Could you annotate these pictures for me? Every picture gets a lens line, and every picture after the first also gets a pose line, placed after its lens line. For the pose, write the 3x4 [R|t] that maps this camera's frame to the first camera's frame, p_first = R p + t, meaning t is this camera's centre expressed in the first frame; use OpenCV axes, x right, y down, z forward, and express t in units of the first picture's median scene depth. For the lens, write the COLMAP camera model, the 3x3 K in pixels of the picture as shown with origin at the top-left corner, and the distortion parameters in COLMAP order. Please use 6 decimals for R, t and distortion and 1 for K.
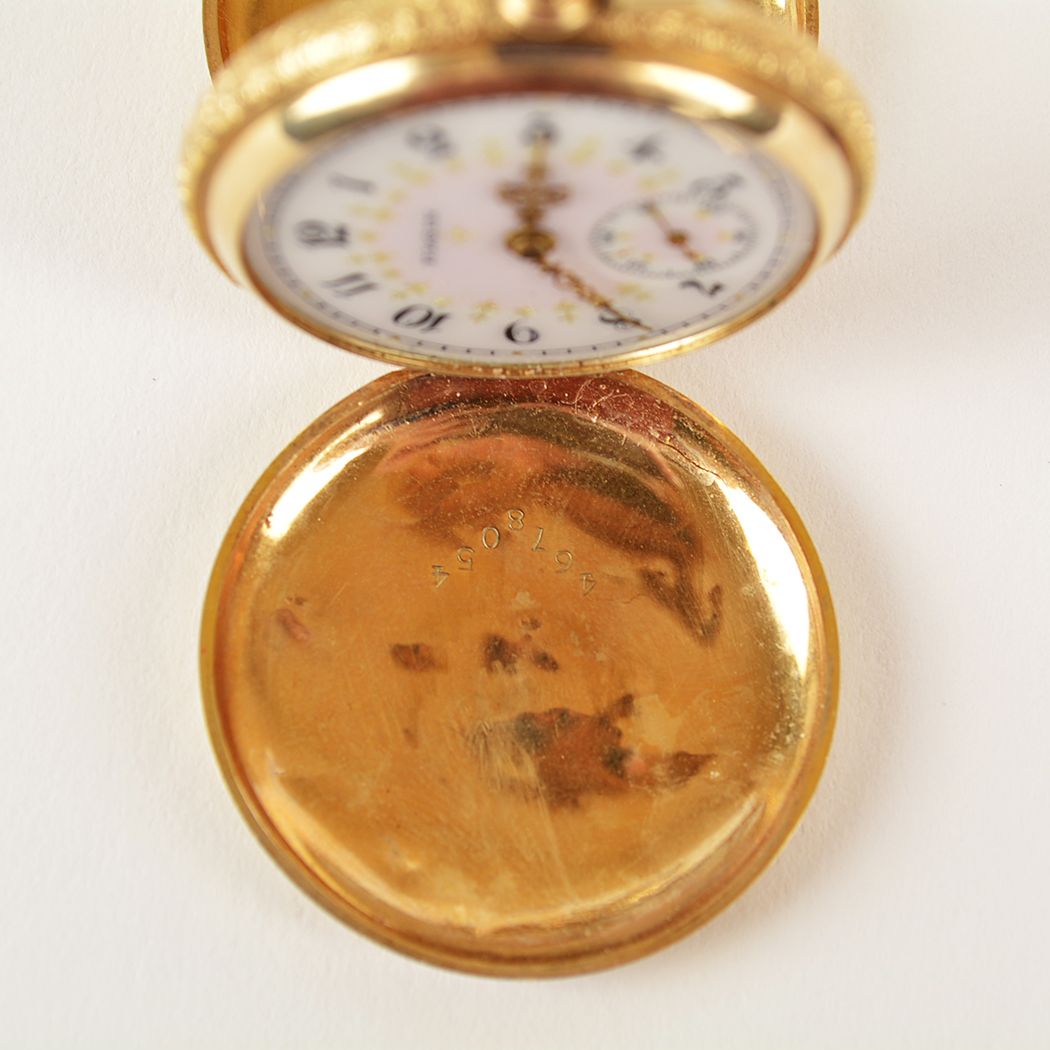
lens RADIAL K [[3482.0, 0, 525.1], [0, 3482.0, 525.0], [0, 0, 1]] dist [-0.051281, 0.000000]
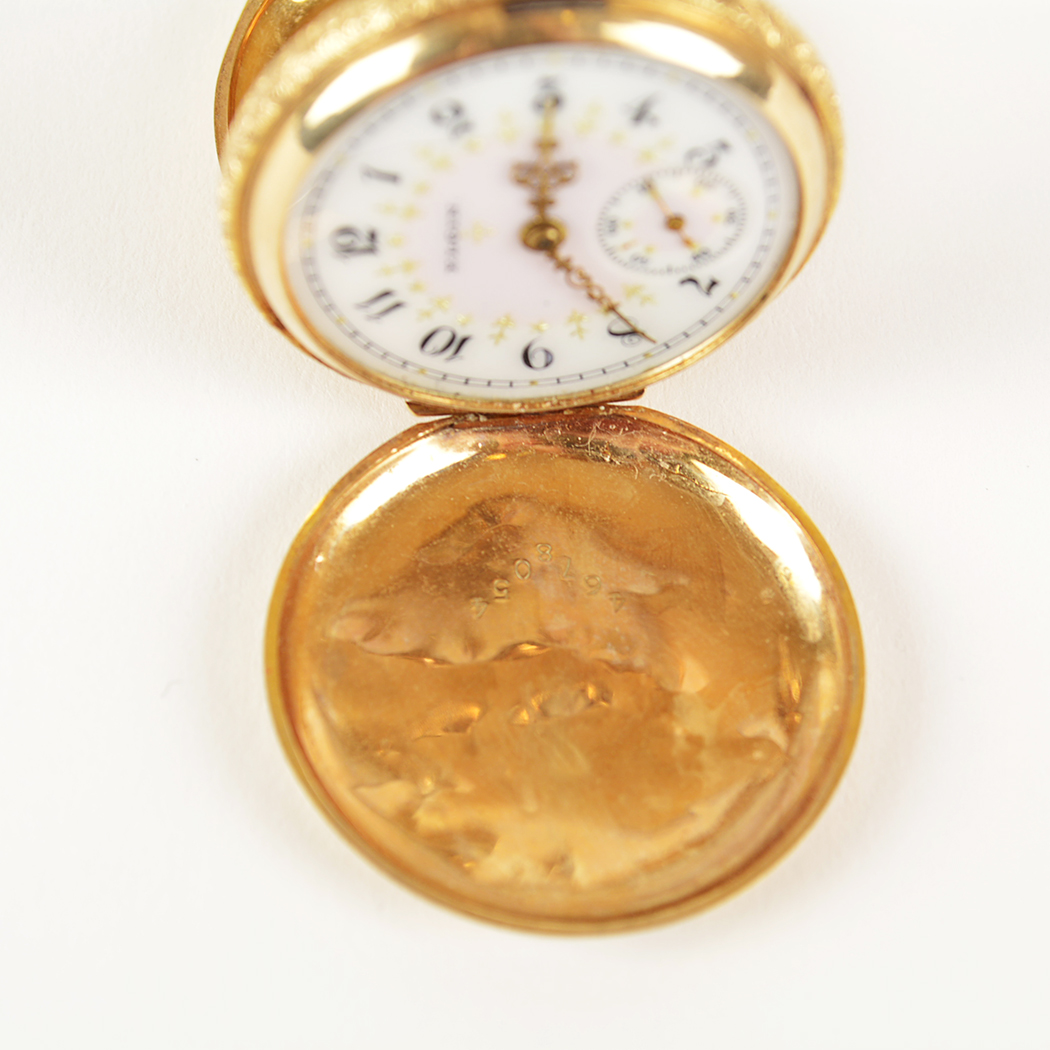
lens RADIAL K [[3482.0, 0, 524.8], [0, 3482.0, 525.0], [0, 0, 1]] dist [-0.051281, 0.000000]
pose [[0.994880, -0.089620, 0.046706, -0.061008], [0.098200, 0.966469, -0.237266, 0.256244], [-0.023877, 0.240638, 0.970321, -0.044259]]
